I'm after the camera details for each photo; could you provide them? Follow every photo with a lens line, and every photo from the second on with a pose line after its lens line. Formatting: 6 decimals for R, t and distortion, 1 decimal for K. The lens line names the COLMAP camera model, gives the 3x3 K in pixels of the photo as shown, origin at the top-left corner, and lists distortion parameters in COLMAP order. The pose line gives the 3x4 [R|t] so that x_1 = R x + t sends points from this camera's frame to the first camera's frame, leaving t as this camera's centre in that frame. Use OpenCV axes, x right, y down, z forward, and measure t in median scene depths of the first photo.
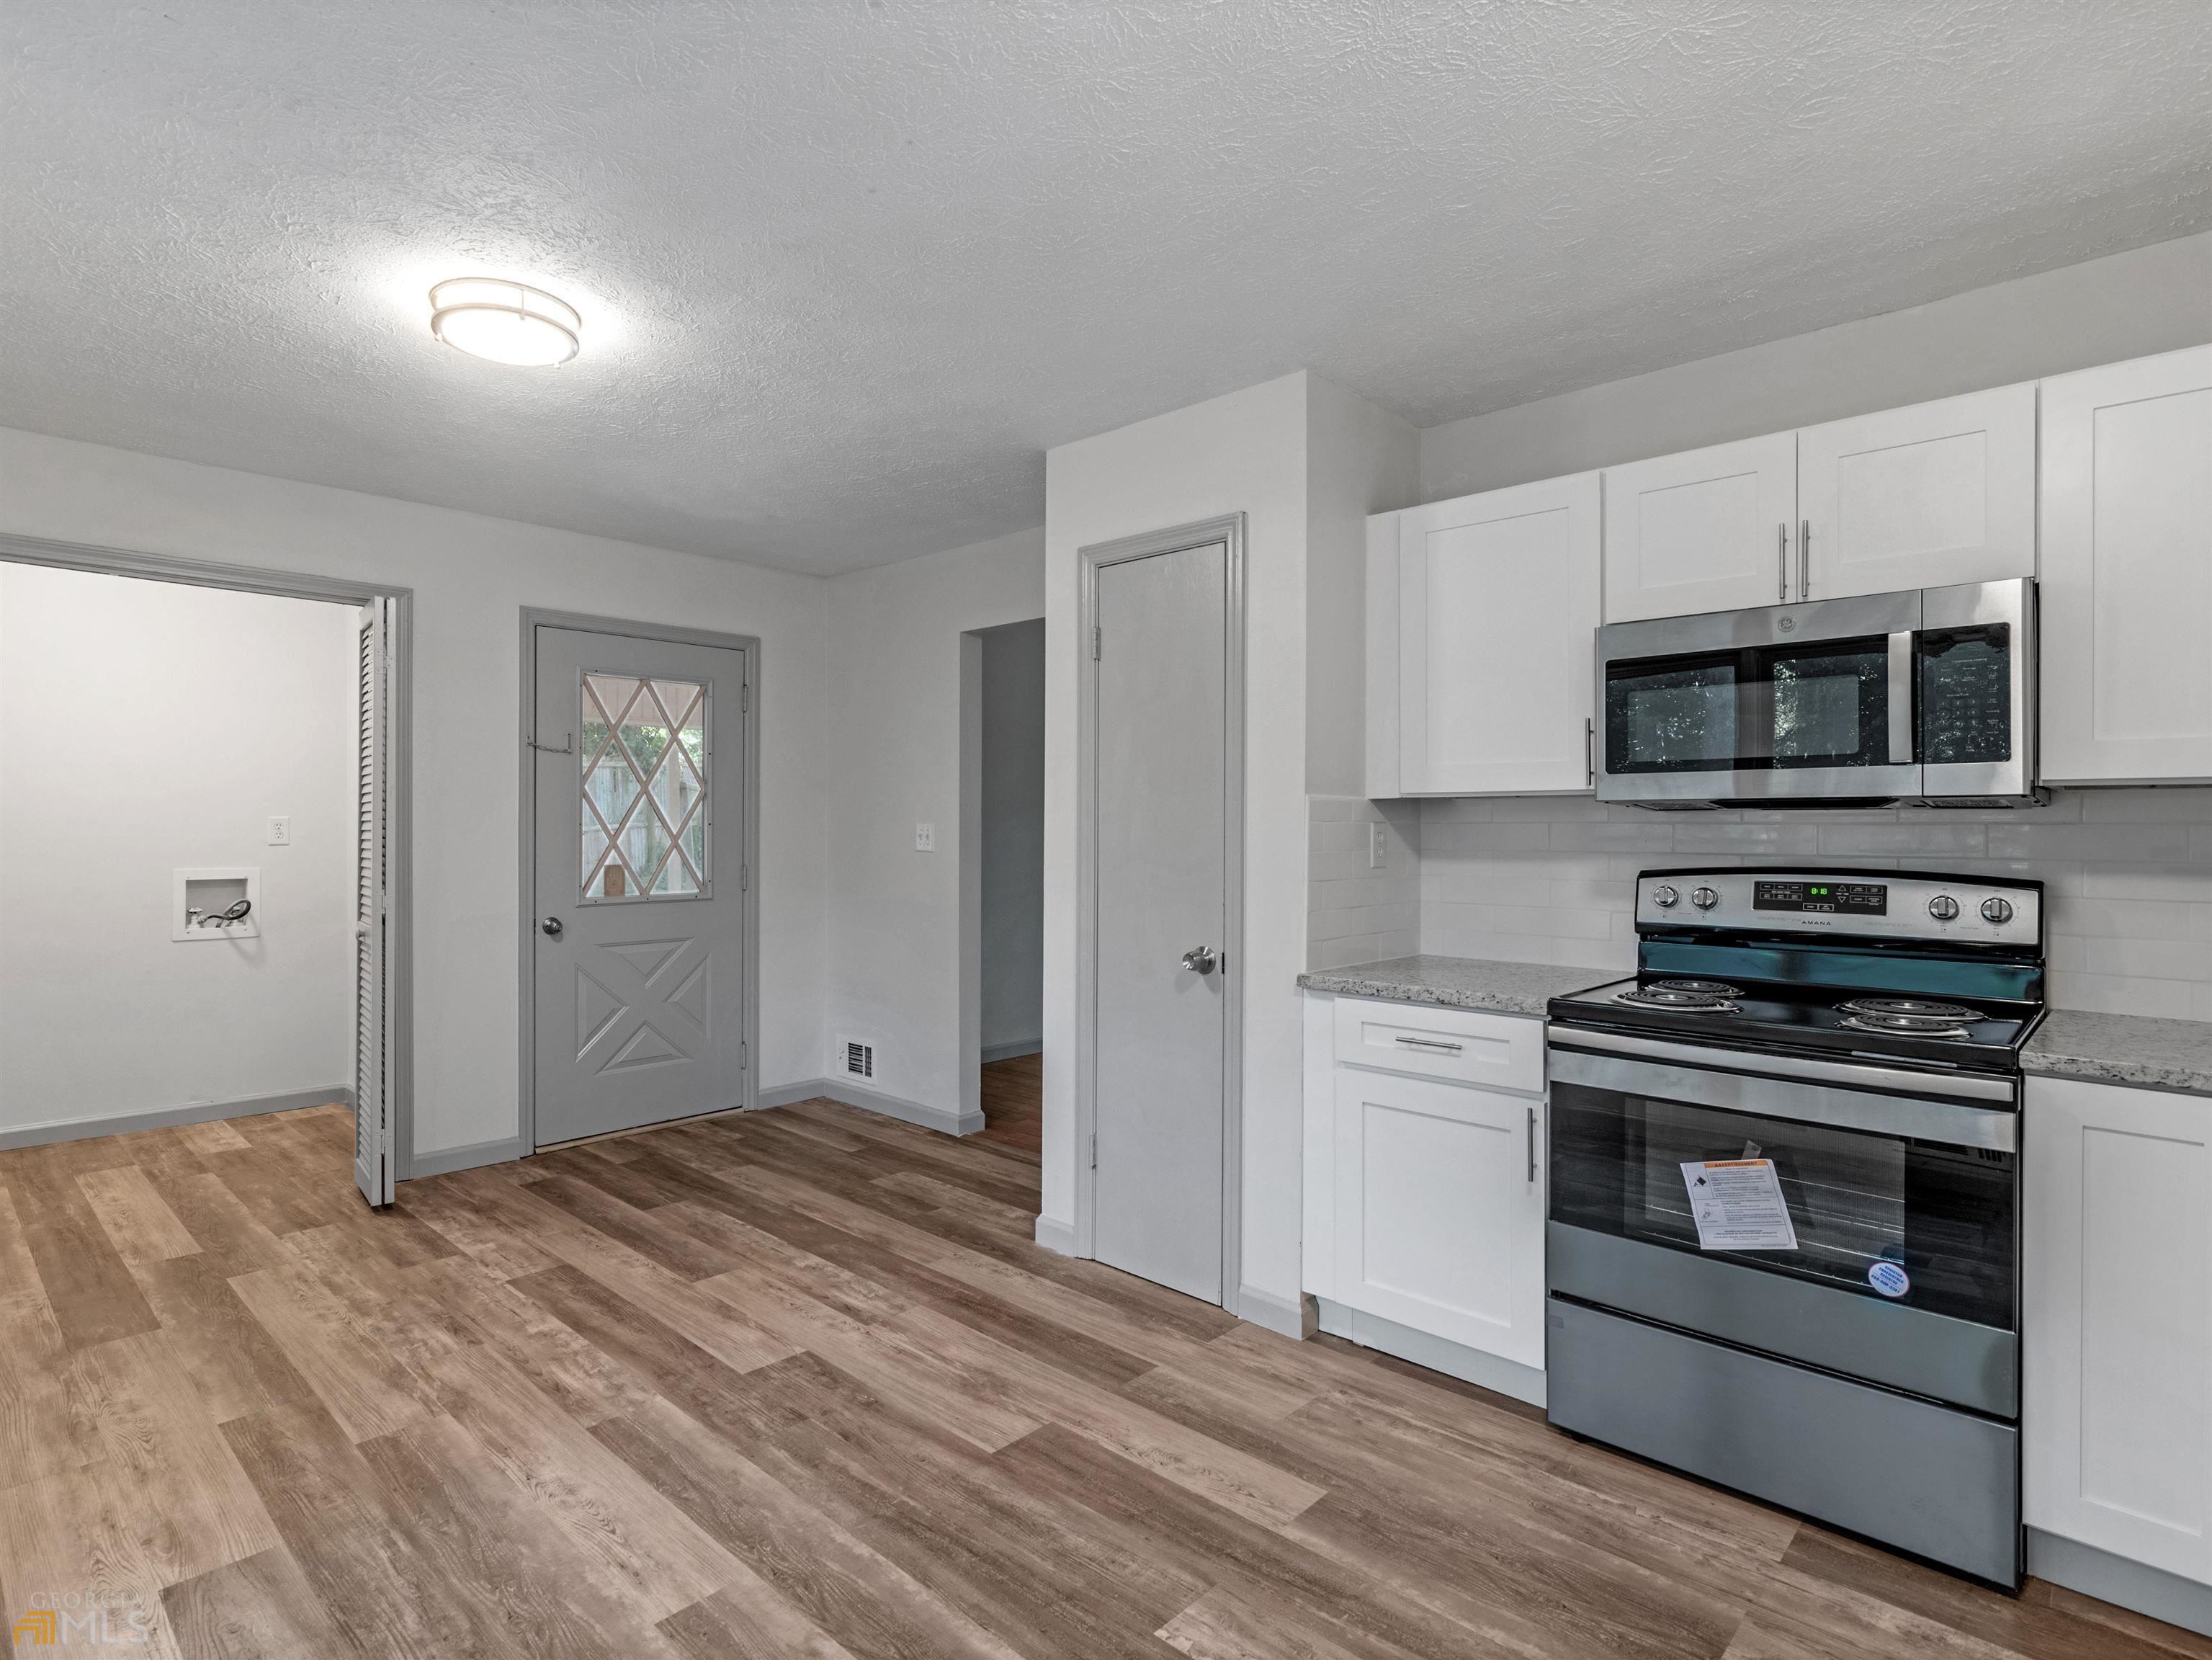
lens RADIAL K [[1161.5, 0, 1030.9], [0, 1161.5, 825.2], [0, 0, 1]] dist [0.000308, -0.000578]
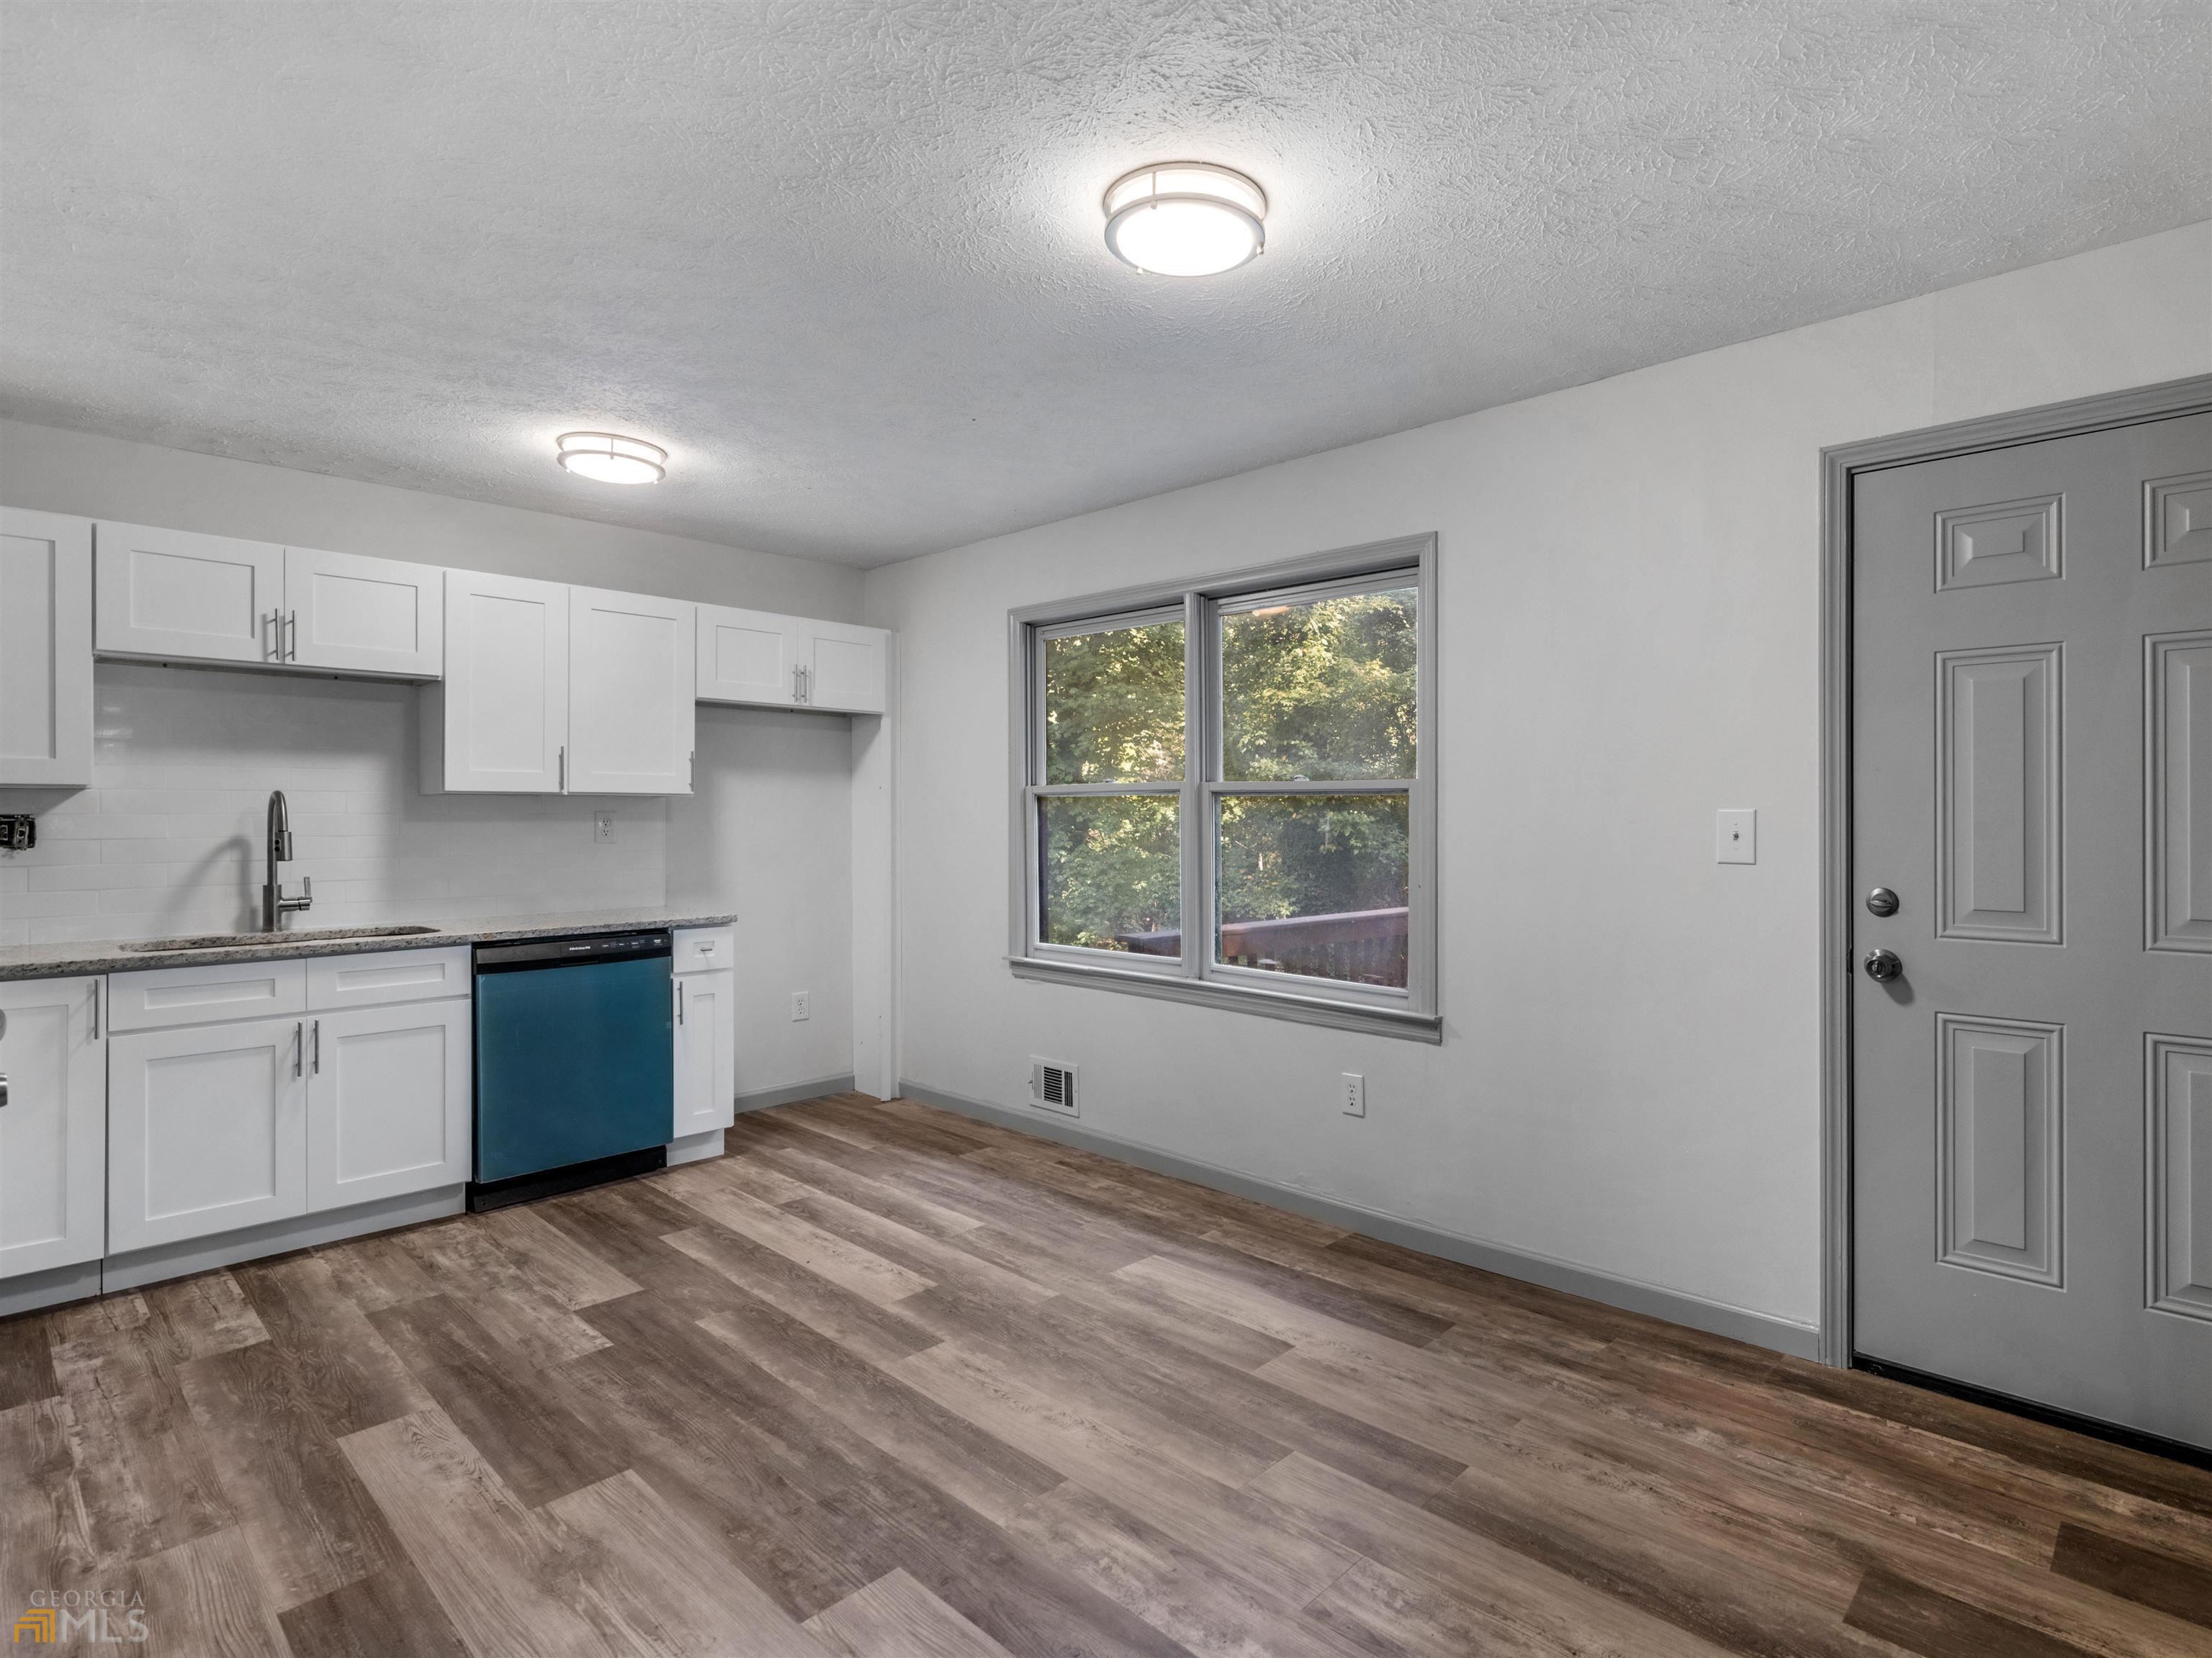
lens RADIAL K [[1130.3, 0, 1211.3], [0, 1130.3, 816.4], [0, 0, 1]] dist [-0.000467, 0.000316]
pose [[-0.998281, -0.001579, -0.058593, -0.410361], [-0.001628, 0.999998, 0.000787, -0.001921], [0.058592, 0.000881, -0.998282, 1.755947]]
